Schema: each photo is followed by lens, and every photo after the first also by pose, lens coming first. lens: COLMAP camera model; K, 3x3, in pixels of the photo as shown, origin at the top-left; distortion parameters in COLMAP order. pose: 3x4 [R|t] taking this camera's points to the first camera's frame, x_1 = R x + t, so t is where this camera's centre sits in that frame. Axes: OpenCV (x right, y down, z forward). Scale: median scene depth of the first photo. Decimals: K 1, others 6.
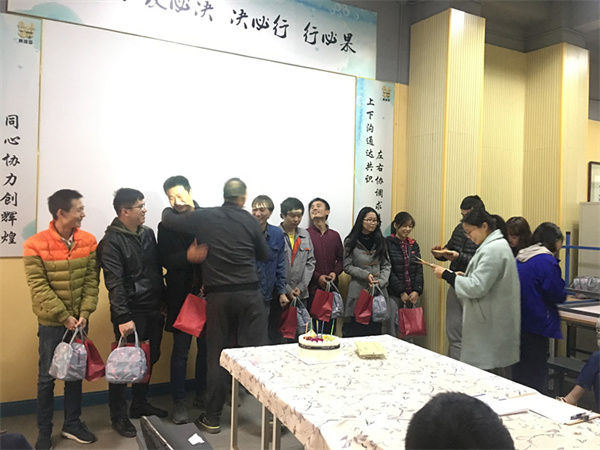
lens RADIAL K [[468.3, 0, 295.9], [0, 468.3, 223.1], [0, 0, 1]] dist [0.004353, -0.058690]
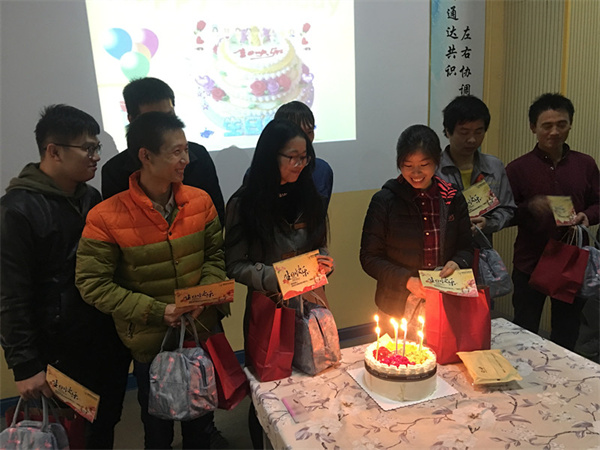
lens RADIAL K [[455.0, 0, 299.8], [0, 455.0, 203.6], [0, 0, 1]] dist [-0.009252, -0.003310]
pose [[0.994085, -0.035418, -0.102663, -0.005605], [0.052143, 0.984896, 0.165111, -0.023174], [0.095264, -0.169487, 0.980917, 0.289820]]
